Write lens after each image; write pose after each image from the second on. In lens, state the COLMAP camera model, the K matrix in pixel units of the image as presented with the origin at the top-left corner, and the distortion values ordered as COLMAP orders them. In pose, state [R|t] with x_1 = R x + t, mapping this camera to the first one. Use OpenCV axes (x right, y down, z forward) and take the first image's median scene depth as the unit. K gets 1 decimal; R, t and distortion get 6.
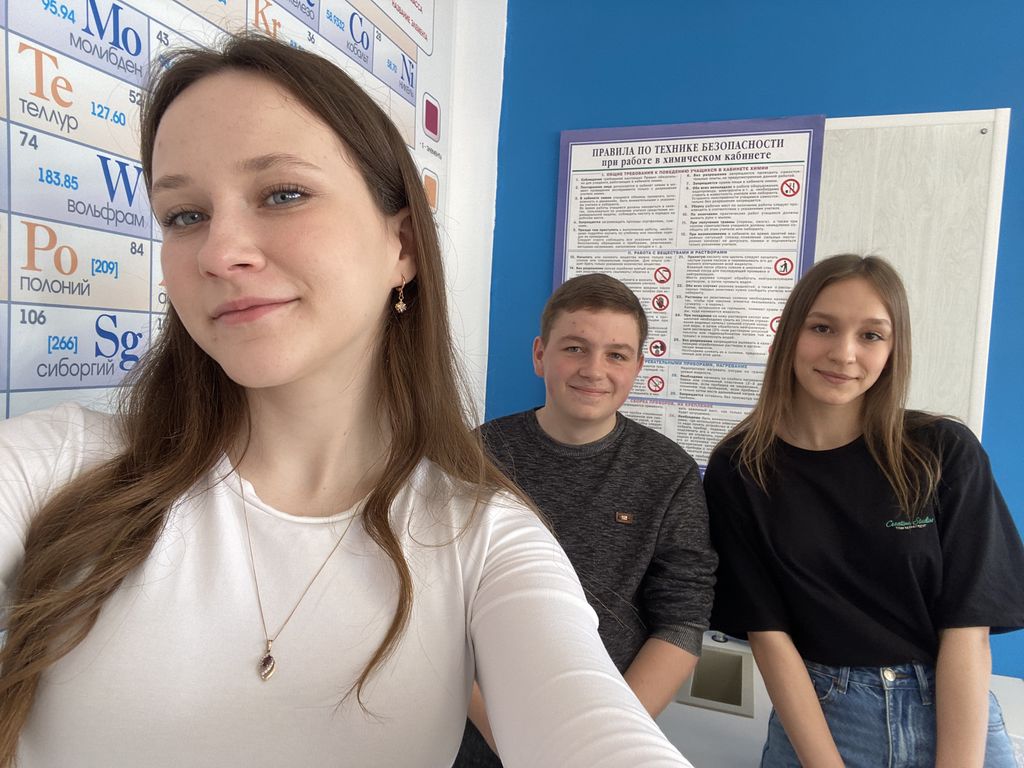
lens RADIAL K [[673.4, 0, 512.0], [0, 673.4, 384.0], [0, 0, 1]] dist [0.079823, -0.000260]
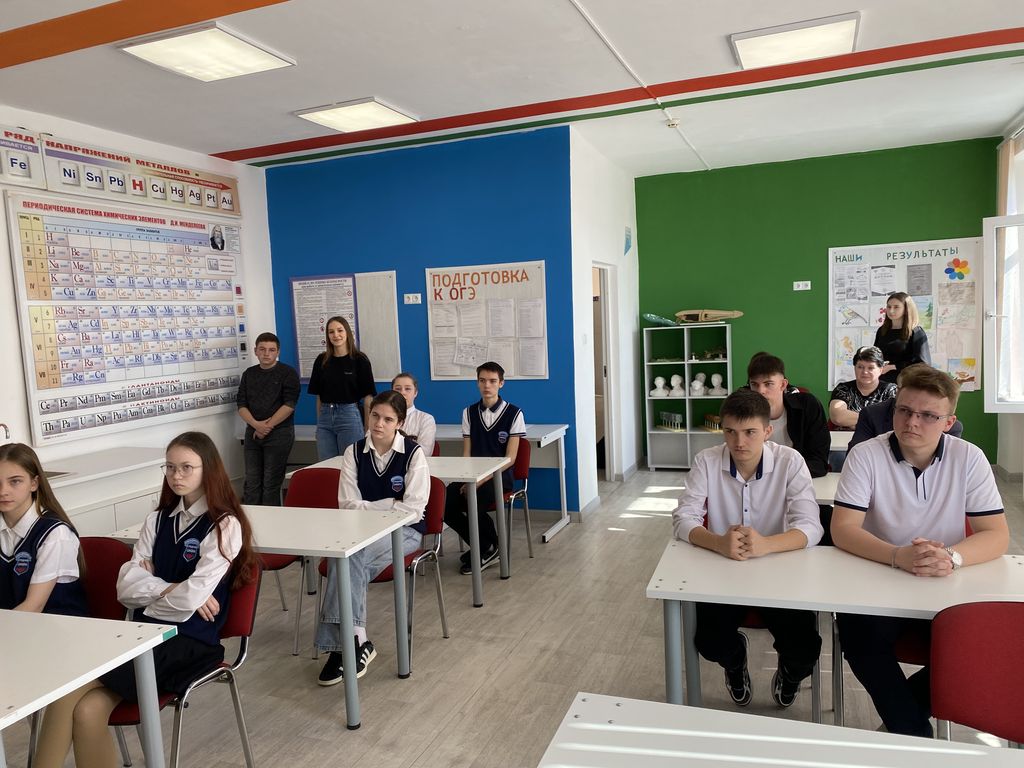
lens RADIAL K [[768.6, 0, 507.5], [0, 768.6, 378.6], [0, 0, 1]] dist [0.059698, -0.083786]
pose [[0.993673, -0.102625, -0.045619, 2.384164], [0.103615, 0.994419, 0.019881, 0.260136], [0.043324, -0.024482, 0.998761, -5.102257]]
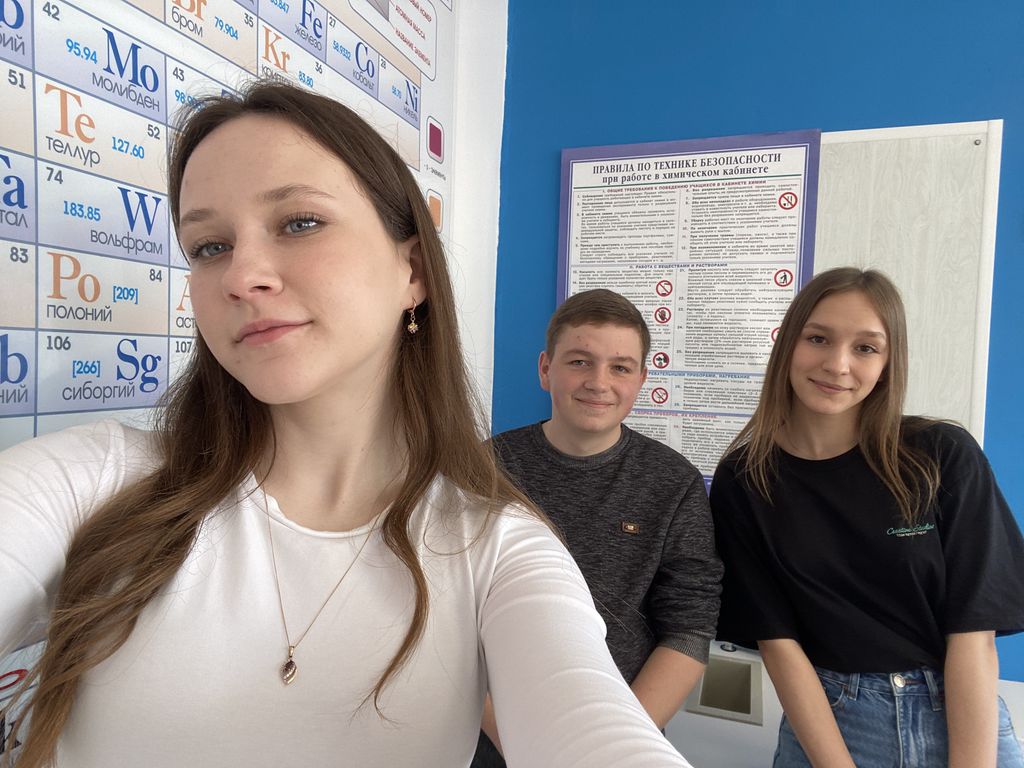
lens RADIAL K [[673.4, 0, 512.0], [0, 673.4, 384.0], [0, 0, 1]] dist [0.079823, -0.000260]
pose [[0.999788, -0.018363, -0.009315, 0.000691], [0.018164, 0.999614, -0.021025, -0.000249], [0.009698, 0.020851, 0.999736, -0.026657]]
